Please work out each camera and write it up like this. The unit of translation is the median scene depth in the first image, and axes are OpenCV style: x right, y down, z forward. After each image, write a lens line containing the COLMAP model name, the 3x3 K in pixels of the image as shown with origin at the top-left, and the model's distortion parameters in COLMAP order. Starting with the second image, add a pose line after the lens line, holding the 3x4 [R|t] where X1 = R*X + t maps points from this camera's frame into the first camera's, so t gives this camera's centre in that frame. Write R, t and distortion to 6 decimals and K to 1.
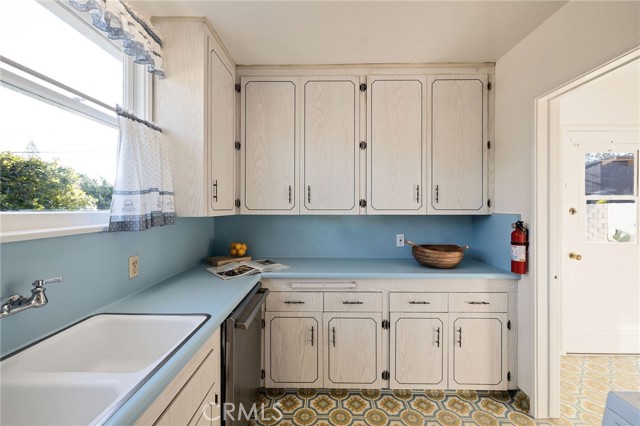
lens RADIAL K [[272.7, 0, 321.3], [0, 272.7, 207.4], [0, 0, 1]] dist [-0.001150, 0.000360]
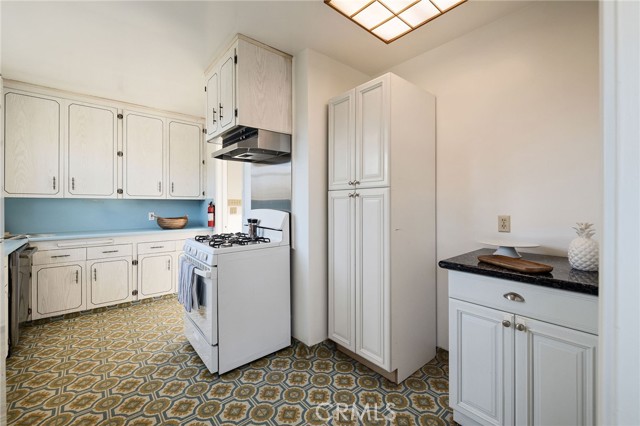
lens RADIAL K [[272.7, 0, 321.2], [0, 272.7, 205.4], [0, 0, 1]] dist [-0.001150, 0.000360]
pose [[0.753426, -0.001152, 0.657532, -0.005216], [-0.001086, 0.999995, 0.002997, 0.065401], [-0.657532, -0.002972, 0.753421, -1.010274]]
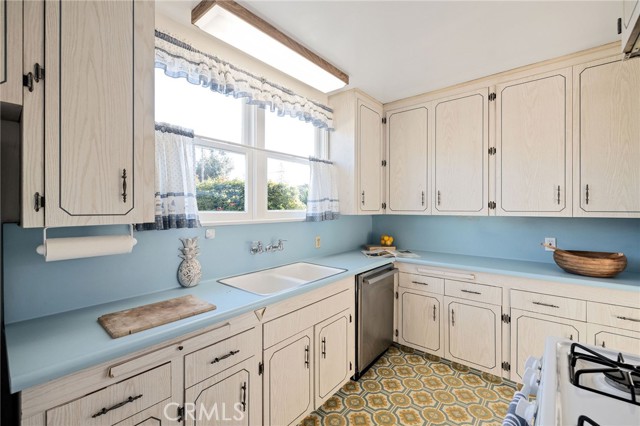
lens RADIAL K [[272.7, 0, 315.8], [0, 272.7, 208.1], [0, 0, 1]] dist [-0.001150, 0.000360]
pose [[0.767692, -0.000401, -0.640819, 0.337357], [-0.000226, 1.000000, -0.000896, -0.002650], [0.640819, 0.000833, 0.767692, -0.290312]]
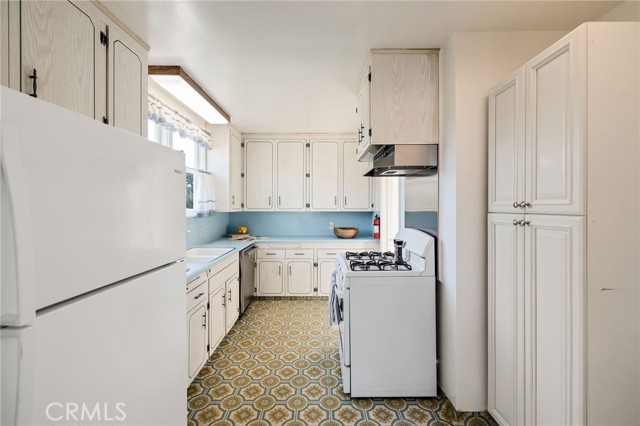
lens RADIAL K [[272.7, 0, 315.7], [0, 272.7, 207.1], [0, 0, 1]] dist [-0.001150, 0.000360]
pose [[1.000000, 0.000222, -0.000416, 0.230159], [-0.000221, 0.999991, 0.004120, -0.012451], [0.000416, -0.004120, 0.999991, -1.016306]]
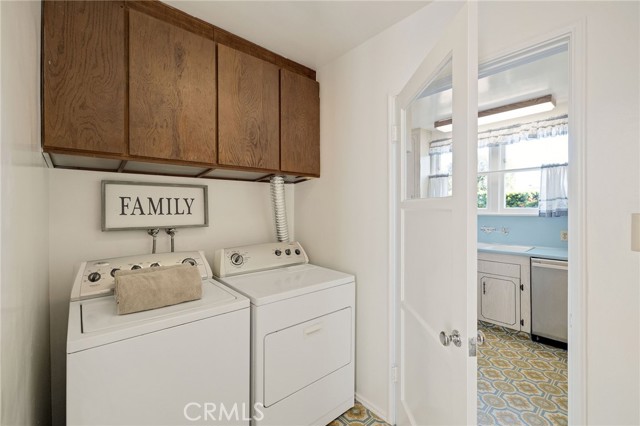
lens RADIAL K [[272.7, 0, 322.2], [0, 272.7, 210.4], [0, 0, 1]] dist [-0.001150, 0.000360]
pose [[-0.737712, 0.010406, -0.675035, 1.514469], [0.003545, 0.999927, 0.011540, -0.001608], [0.675106, 0.006121, -0.737695, 0.954535]]
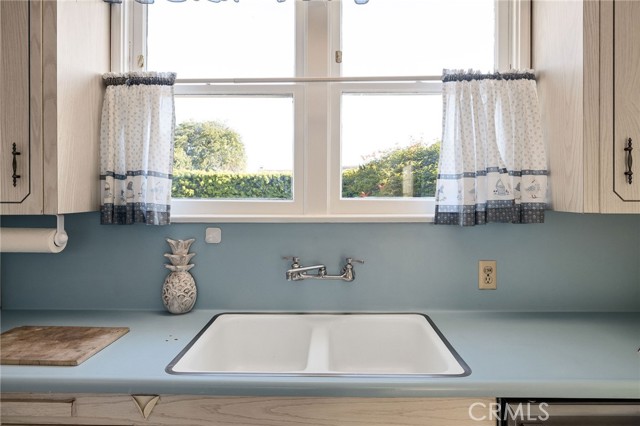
lens RADIAL K [[377.3, 0, 317.2], [0, 377.3, 193.9], [0, 0, 1]] dist [-0.007213, 0.003201]
pose [[-0.012047, 0.001711, -0.999926, 0.257499], [0.000961, 0.999998, 0.001700, -0.003721], [0.999927, -0.000941, -0.012048, 0.409597]]
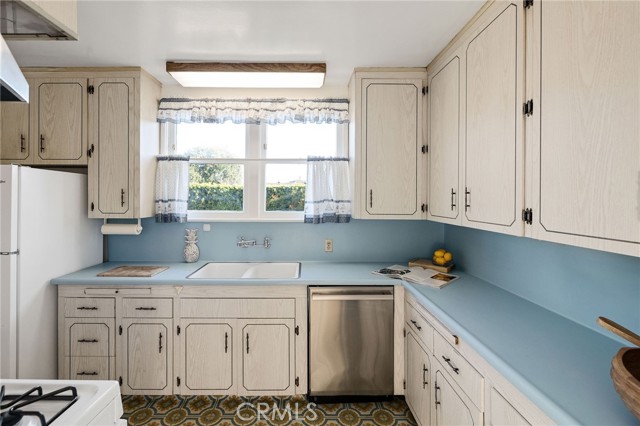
lens RADIAL K [[272.7, 0, 301.5], [0, 272.7, 200.4], [0, 0, 1]] dist [-0.001150, 0.000360]
pose [[0.017016, 0.004142, -0.999847, 0.744627], [-0.005877, 0.999975, 0.004042, -0.049801], [0.999838, 0.005808, 0.017039, 0.599894]]
